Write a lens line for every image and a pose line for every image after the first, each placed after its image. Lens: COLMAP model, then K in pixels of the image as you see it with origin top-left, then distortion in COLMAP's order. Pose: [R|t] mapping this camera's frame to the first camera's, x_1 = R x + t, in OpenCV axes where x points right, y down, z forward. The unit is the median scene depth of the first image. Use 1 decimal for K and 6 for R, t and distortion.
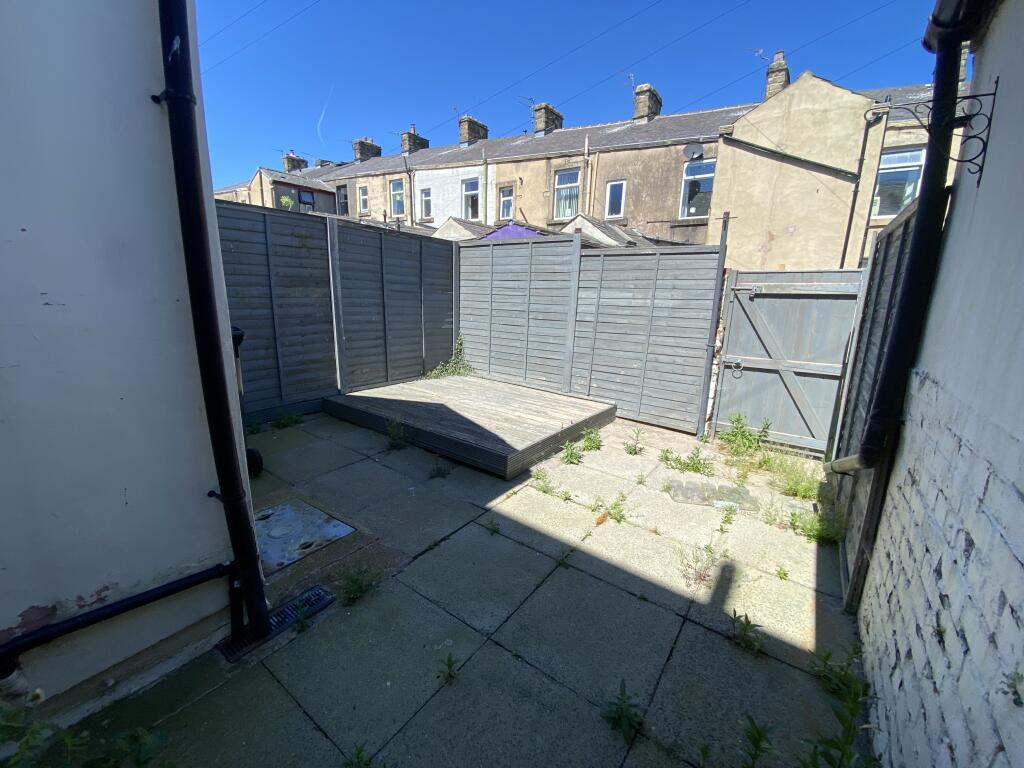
lens RADIAL K [[417.2, 0, 507.5], [0, 417.2, 382.8], [0, 0, 1]] dist [0.026126, -0.023289]
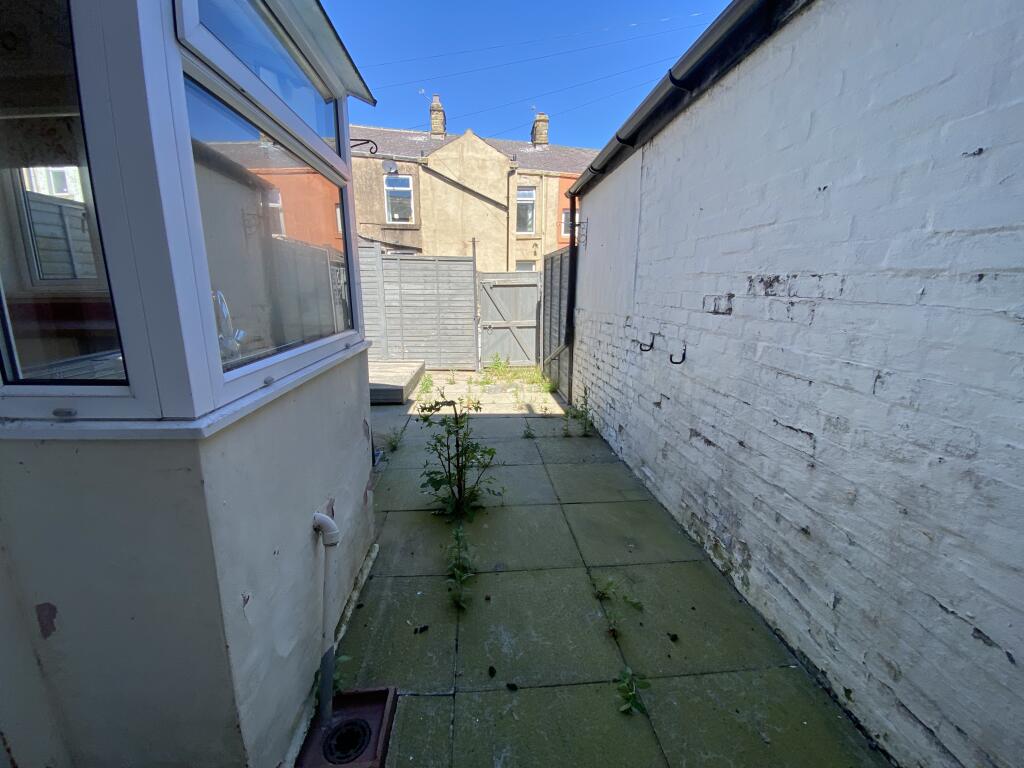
lens RADIAL K [[417.2, 0, 507.5], [0, 417.2, 382.8], [0, 0, 1]] dist [0.026126, -0.023289]
pose [[0.762765, -0.162220, 0.625998, -0.438406], [0.153417, 0.985783, 0.068518, 0.068613], [-0.628214, 0.043776, 0.776808, -0.318581]]
